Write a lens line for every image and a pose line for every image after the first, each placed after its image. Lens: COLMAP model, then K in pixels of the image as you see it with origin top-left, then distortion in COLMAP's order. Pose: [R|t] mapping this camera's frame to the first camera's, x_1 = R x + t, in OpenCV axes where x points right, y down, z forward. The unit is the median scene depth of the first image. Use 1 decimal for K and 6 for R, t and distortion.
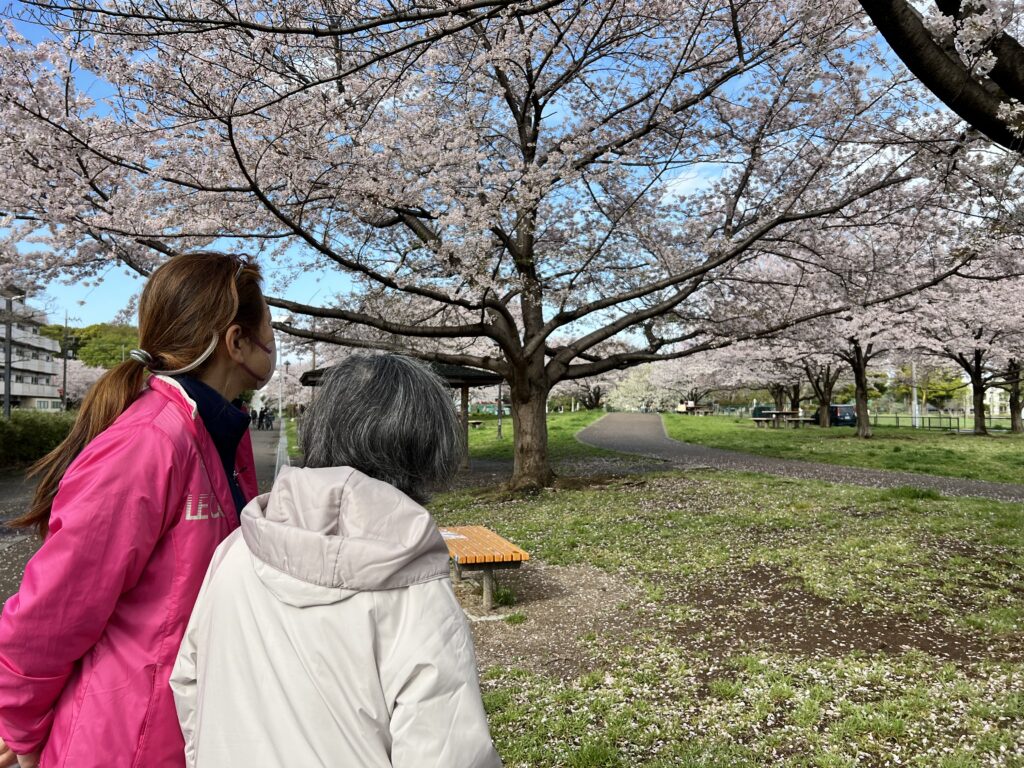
lens RADIAL K [[792.7, 0, 513.8], [0, 792.7, 382.3], [0, 0, 1]] dist [0.008159, -0.011713]
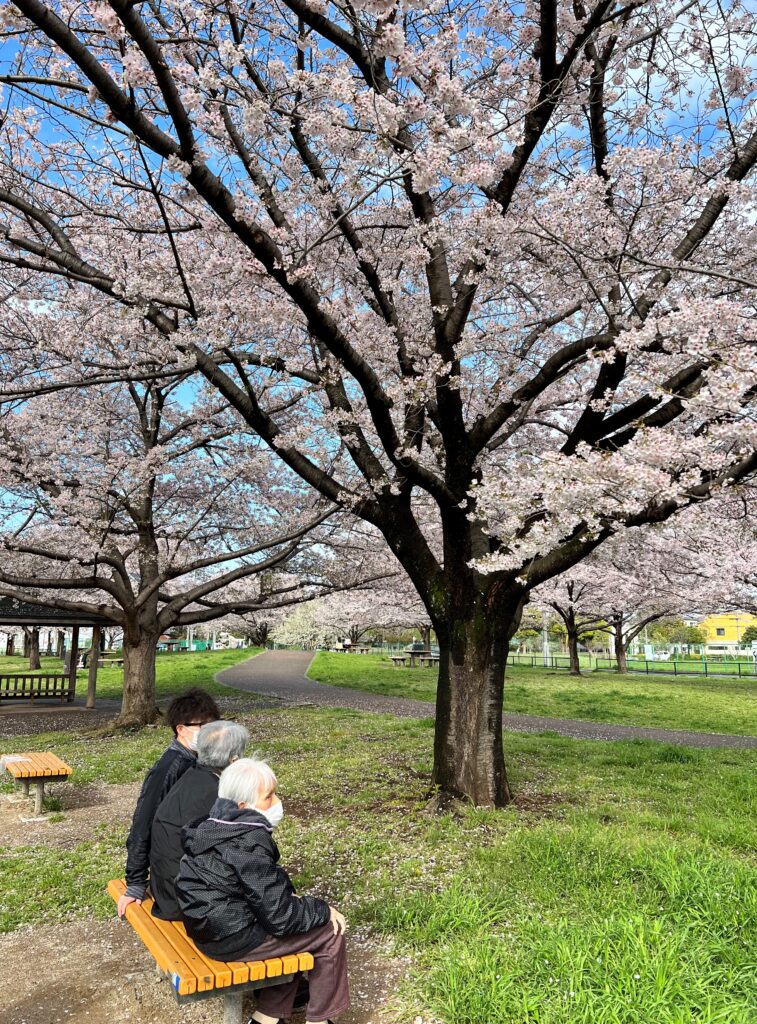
lens RADIAL K [[792.7, 0, 375.3], [0, 792.7, 477.7], [0, 0, 1]] dist [0.008159, -0.011713]
pose [[0.970655, 0.056913, 0.233646, 0.064161], [-0.015402, 0.984309, -0.175780, -0.016495], [-0.239984, 0.167023, 0.956301, -0.187685]]
